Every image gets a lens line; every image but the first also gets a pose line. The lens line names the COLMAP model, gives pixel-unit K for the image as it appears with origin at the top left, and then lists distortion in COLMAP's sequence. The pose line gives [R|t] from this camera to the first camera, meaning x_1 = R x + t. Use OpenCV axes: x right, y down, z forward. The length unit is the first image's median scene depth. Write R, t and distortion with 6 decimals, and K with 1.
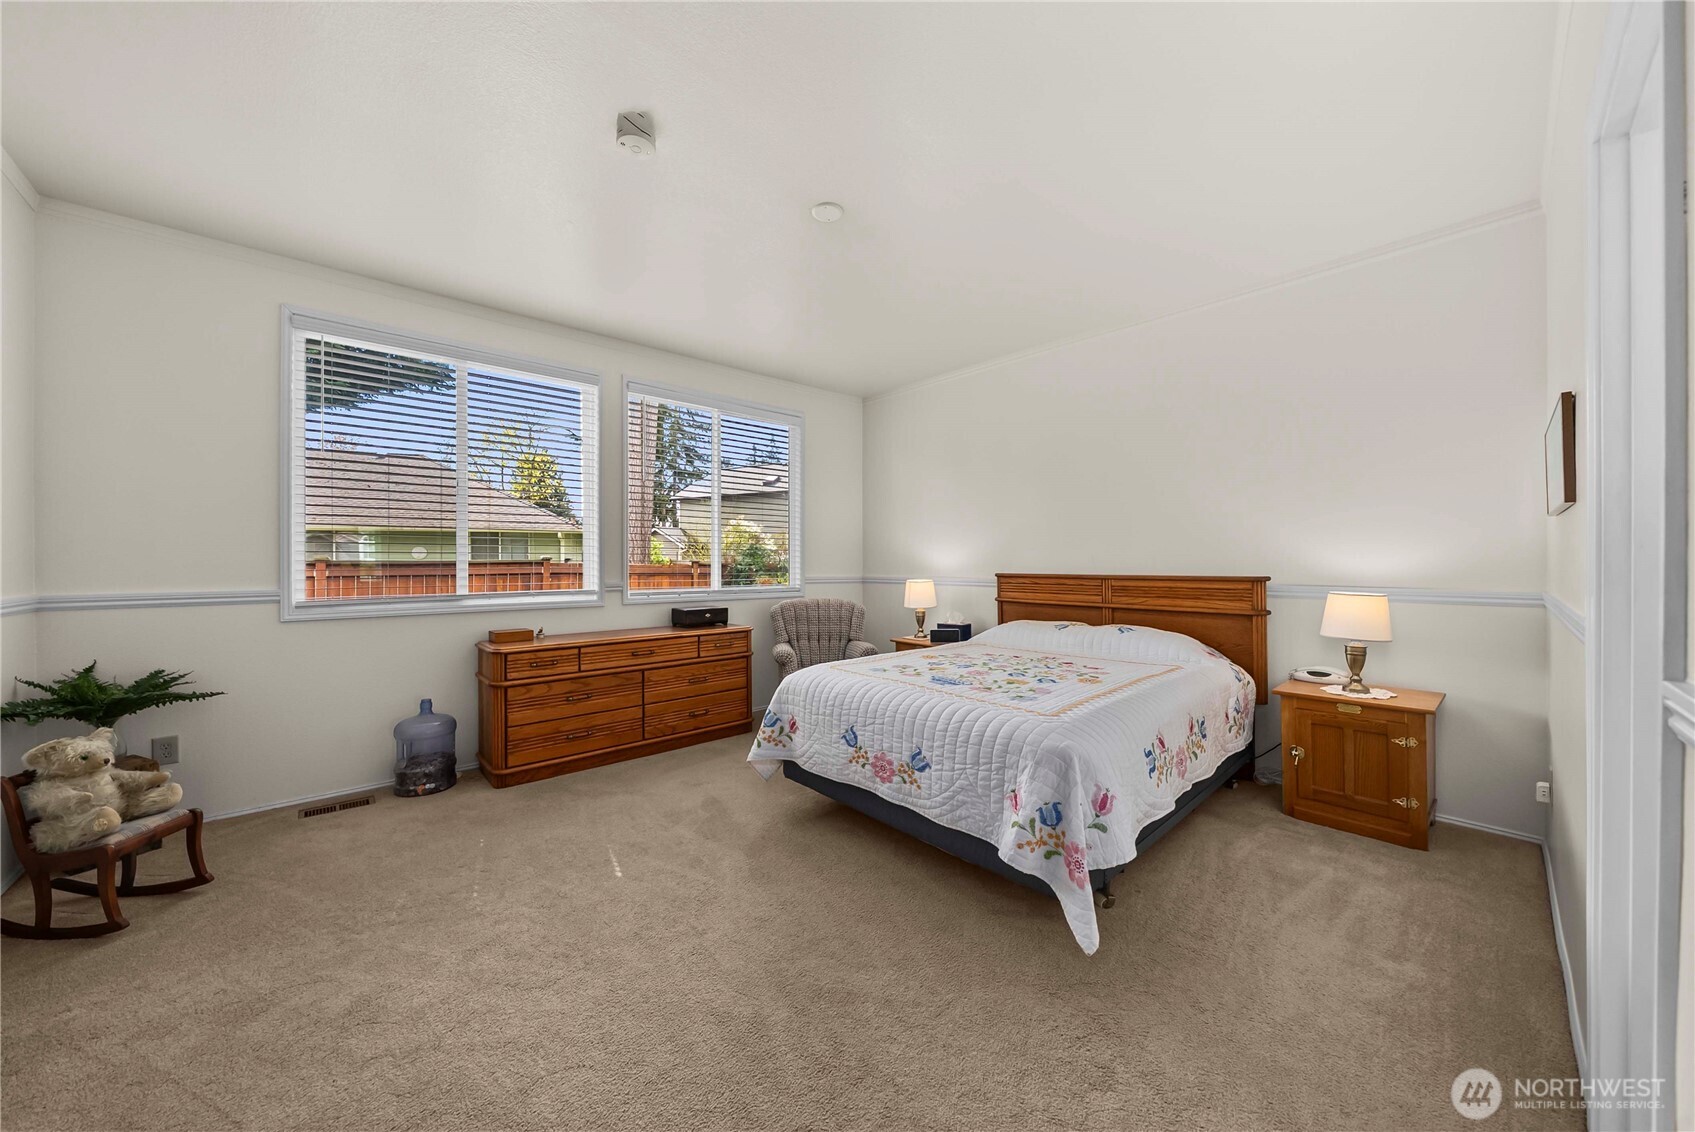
lens RADIAL K [[580.1, 0, 863.1], [0, 580.1, 556.9], [0, 0, 1]] dist [-0.012787, 0.000487]
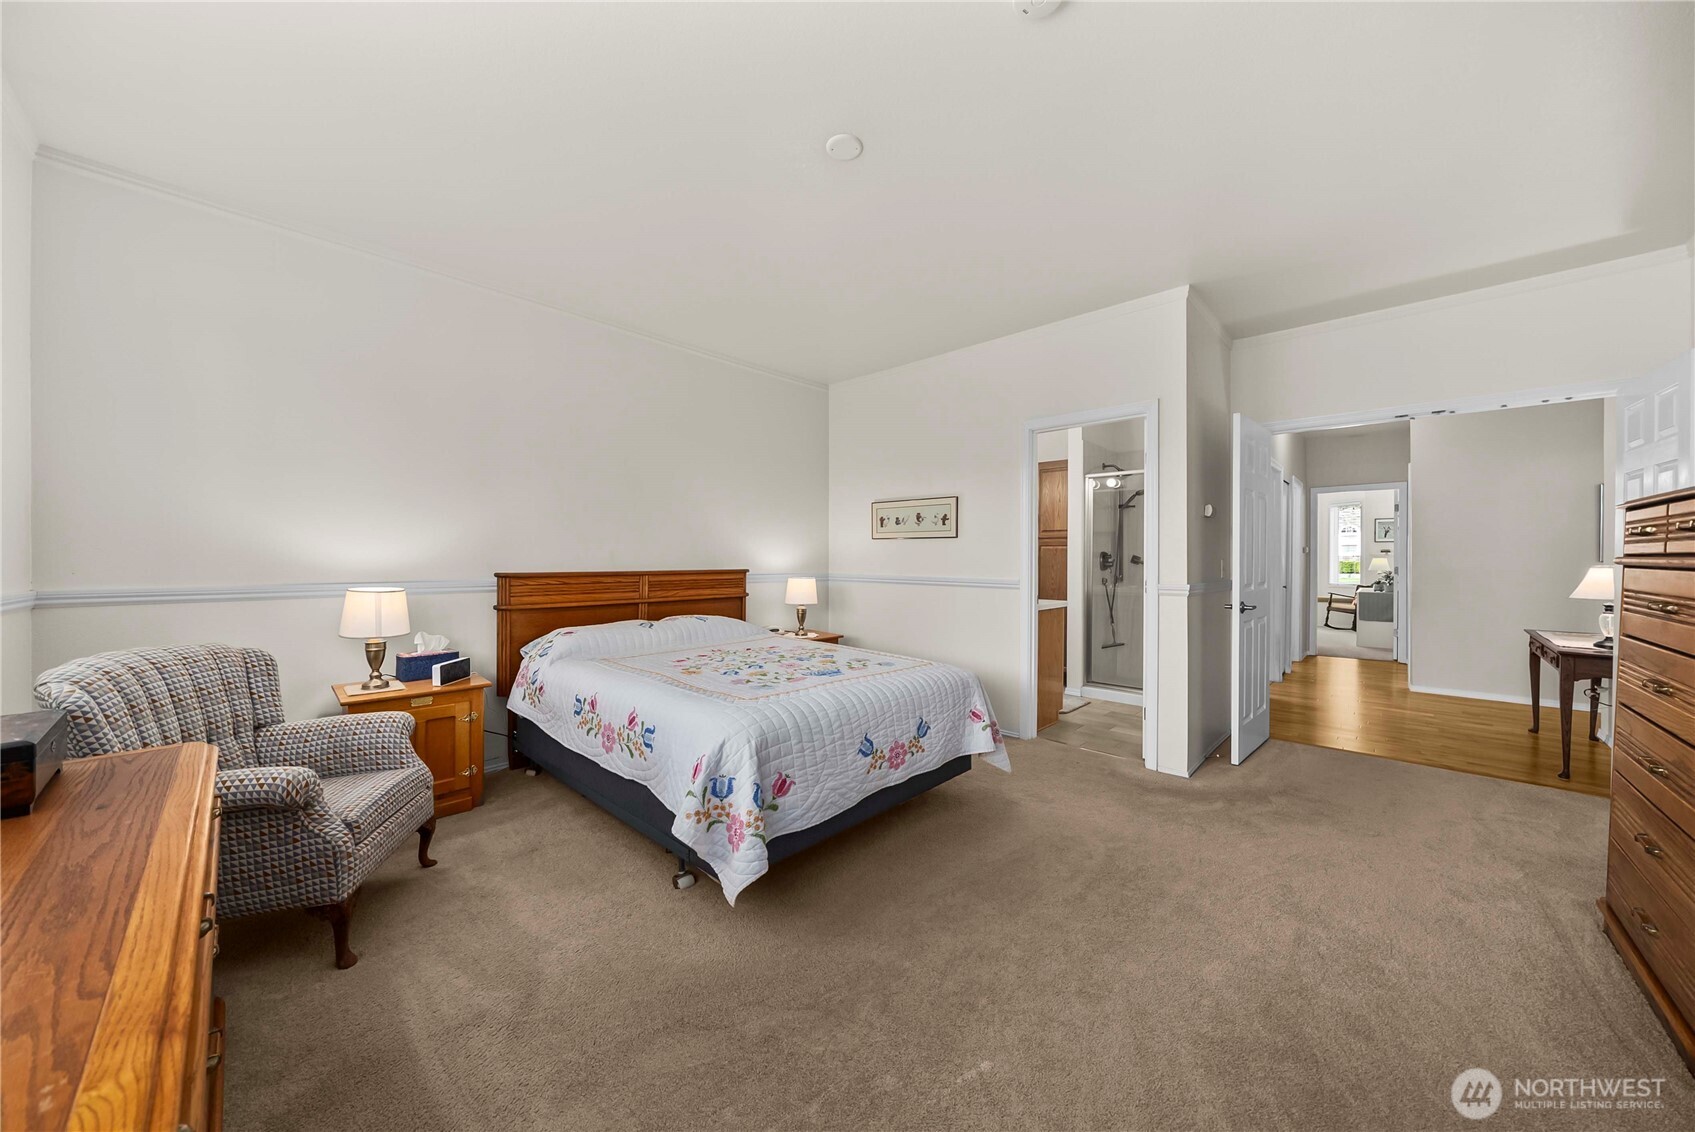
lens RADIAL K [[580.1, 0, 863.9], [0, 580.1, 569.6], [0, 0, 1]] dist [-0.012787, 0.000487]
pose [[-0.062670, -0.017865, 0.997874, -0.958418], [-0.010701, 0.999794, 0.017227, 0.012955], [-0.997977, -0.009599, -0.062848, 1.086429]]
